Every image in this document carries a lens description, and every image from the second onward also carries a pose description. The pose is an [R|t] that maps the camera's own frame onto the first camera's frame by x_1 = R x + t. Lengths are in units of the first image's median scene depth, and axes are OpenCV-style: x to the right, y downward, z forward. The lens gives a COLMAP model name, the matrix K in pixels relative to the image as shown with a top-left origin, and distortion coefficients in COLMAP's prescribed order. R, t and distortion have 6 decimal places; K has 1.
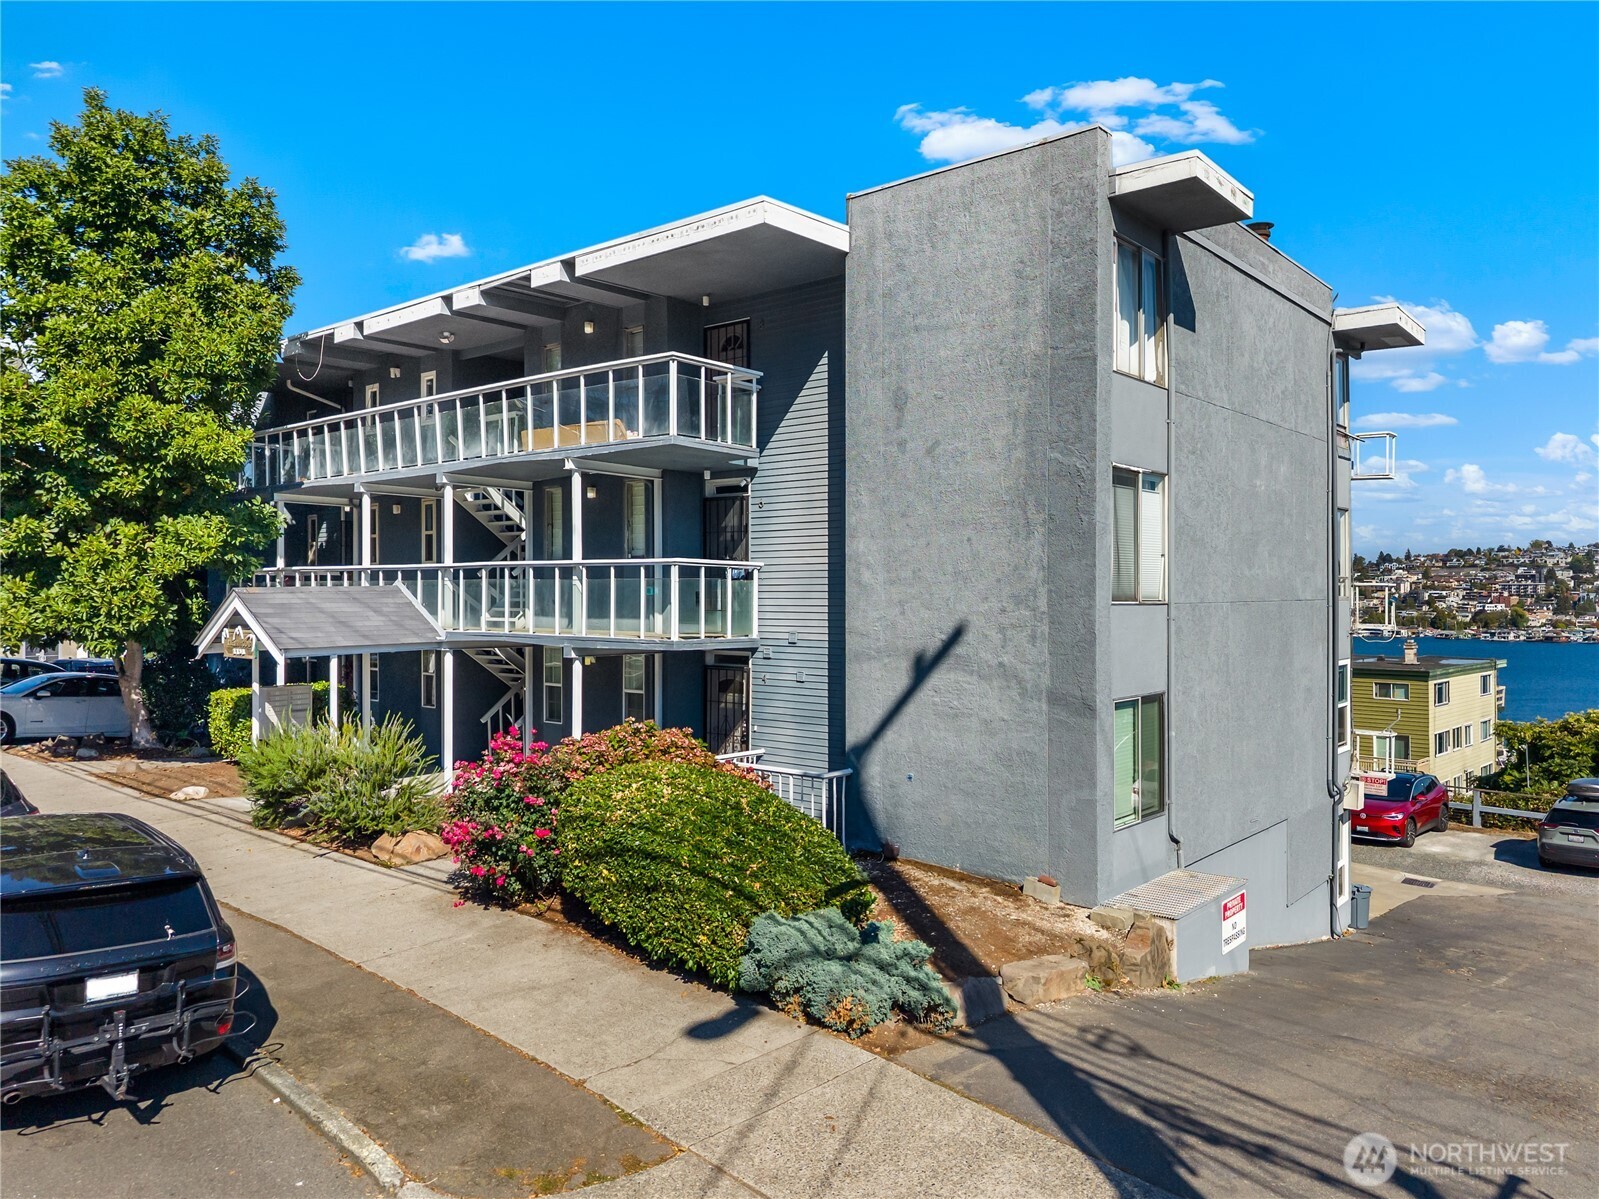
lens RADIAL K [[1093.8, 0, 797.2], [0, 1093.8, 604.5], [0, 0, 1]] dist [0.021723, -0.025989]
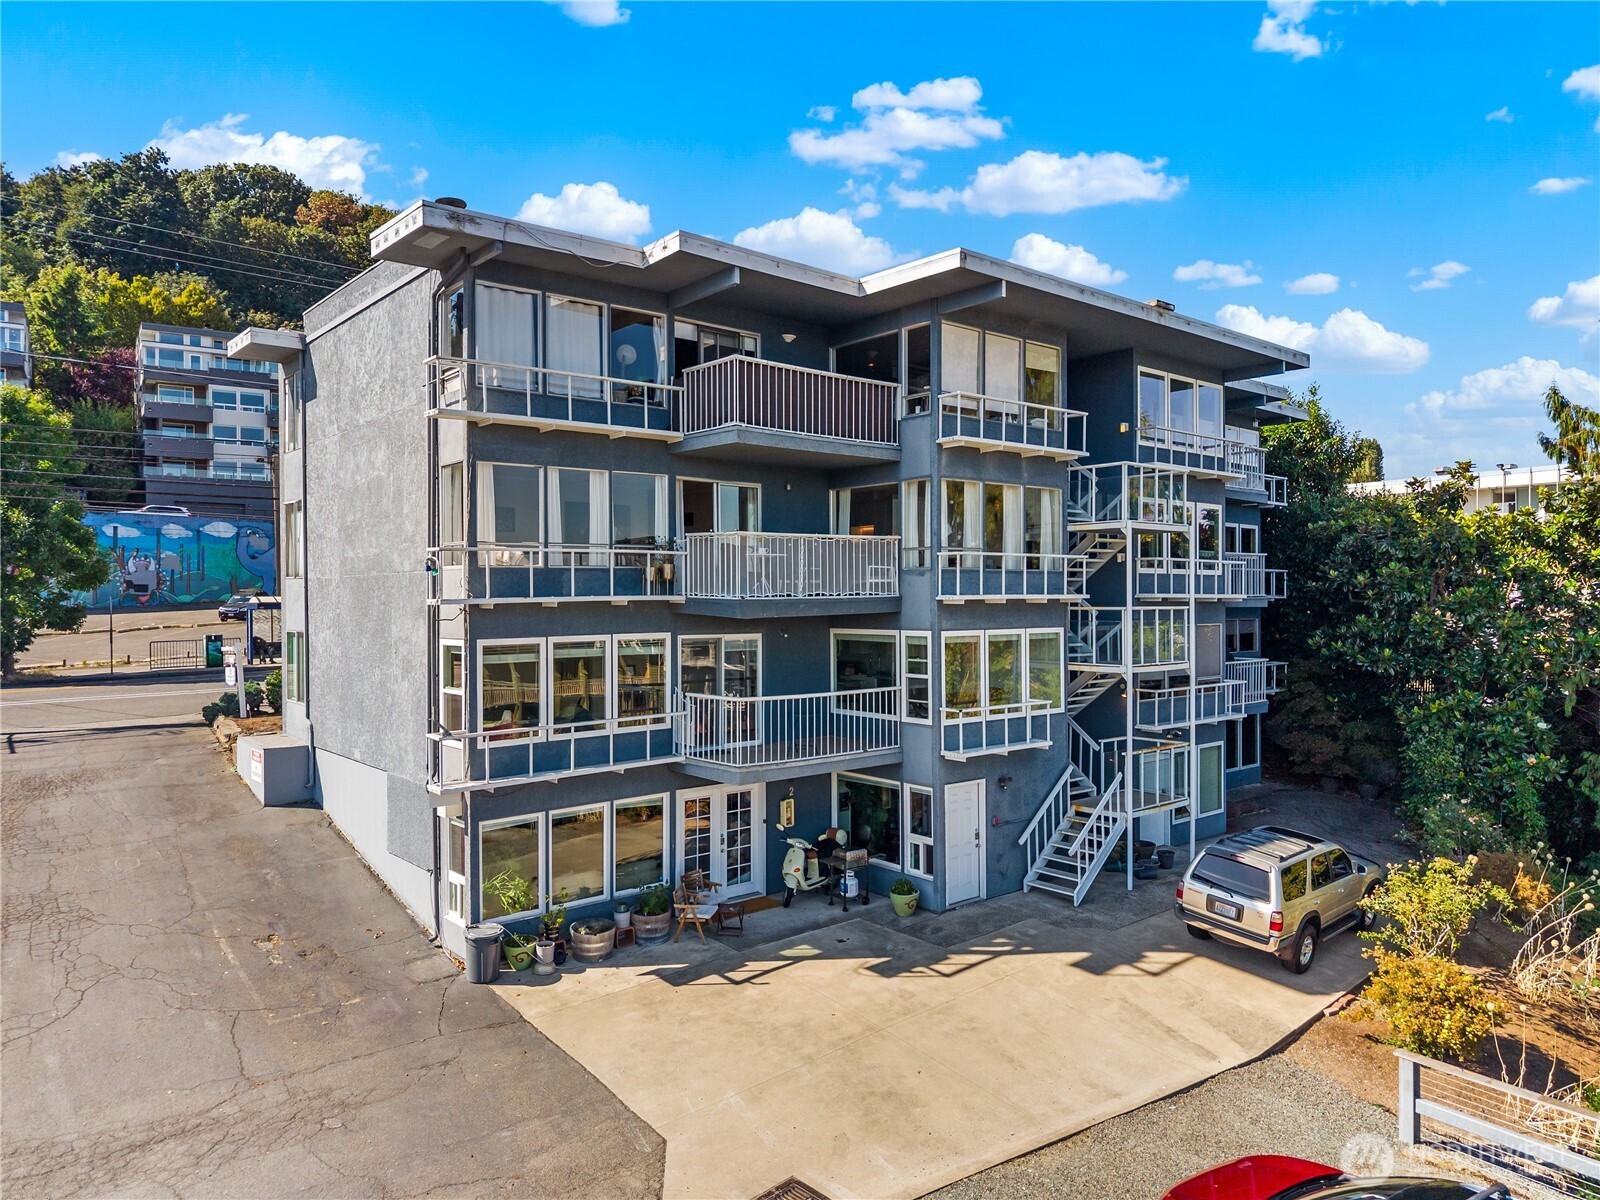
lens RADIAL K [[1094.5, 0, 794.7], [0, 1094.5, 605.0], [0, 0, 1]] dist [0.021723, -0.025989]
pose [[-0.154487, 0.005238, -0.987981, 1.485600], [-0.005506, 0.999966, 0.006162, 0.019511], [0.987979, 0.006392, -0.154453, 1.593527]]
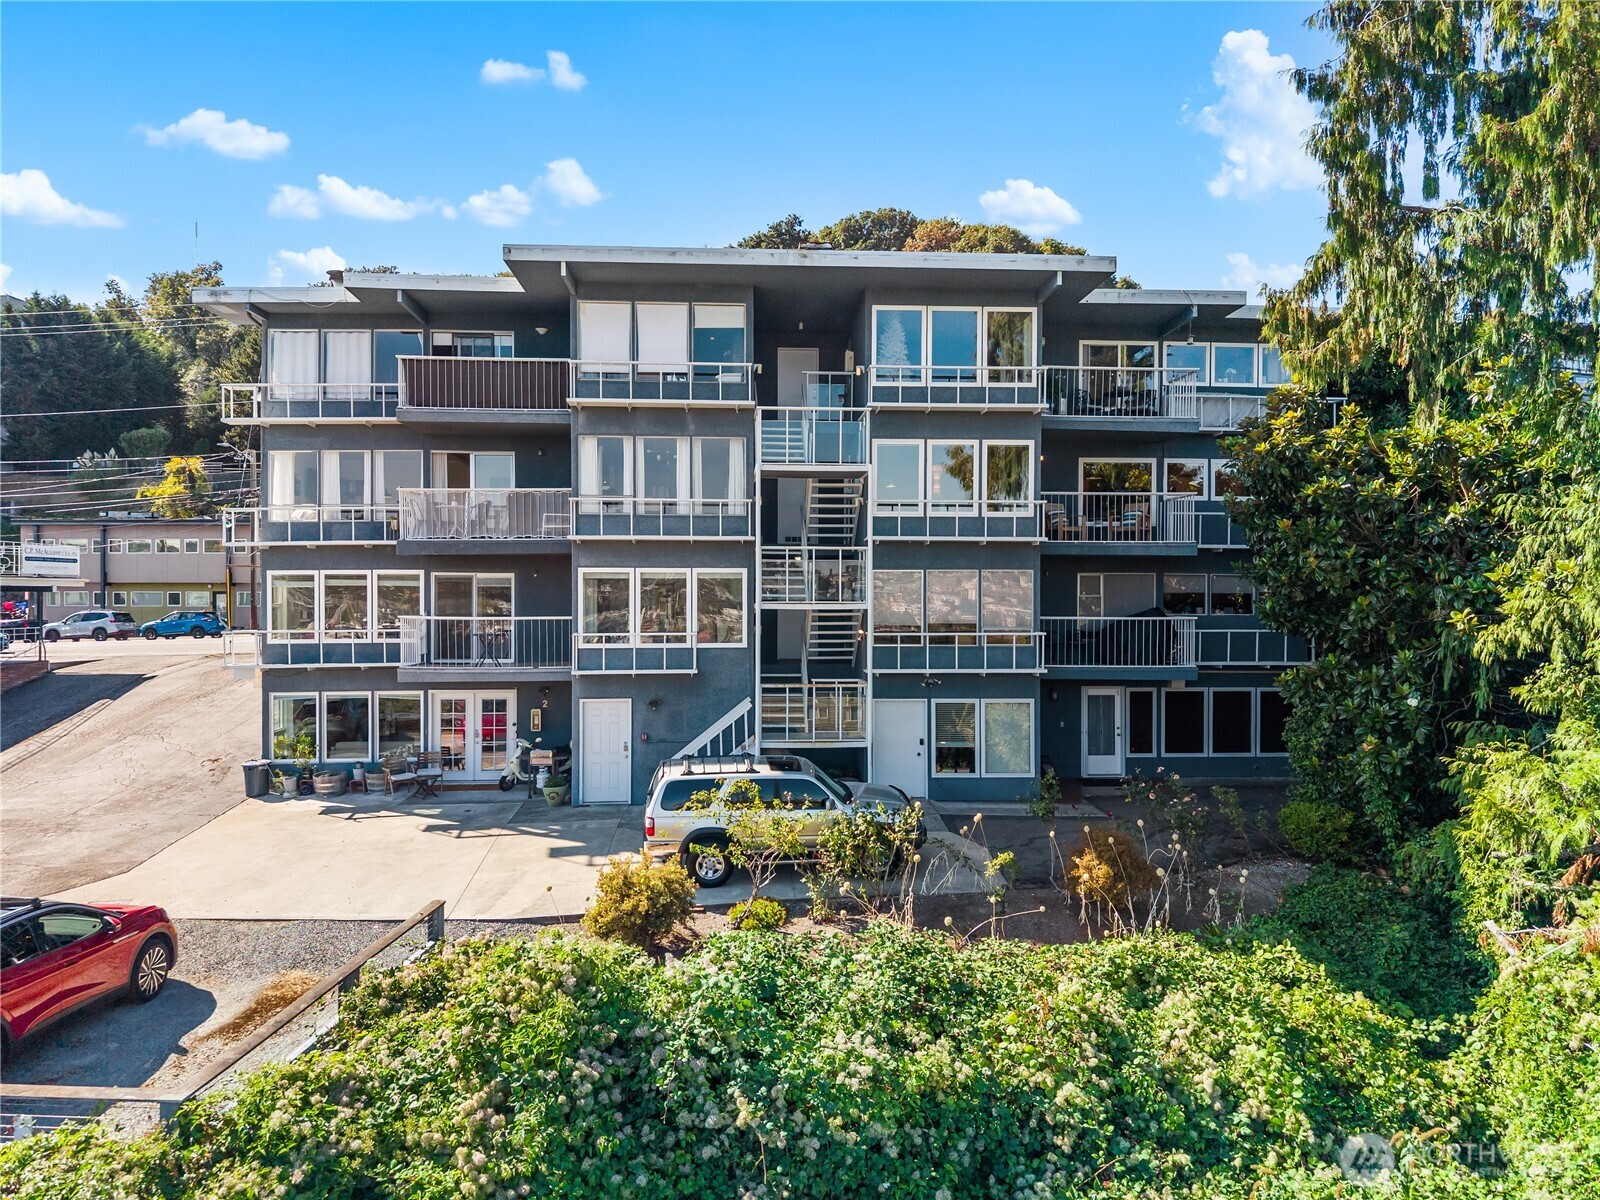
lens RADIAL K [[1094.5, 0, 783.1], [0, 1094.5, 615.0], [0, 0, 1]] dist [0.021723, -0.025989]
pose [[-0.719178, 0.008841, -0.694770, 1.096502], [-0.009306, 0.999707, 0.022355, 0.076747], [0.694764, 0.022542, -0.718884, 2.667690]]
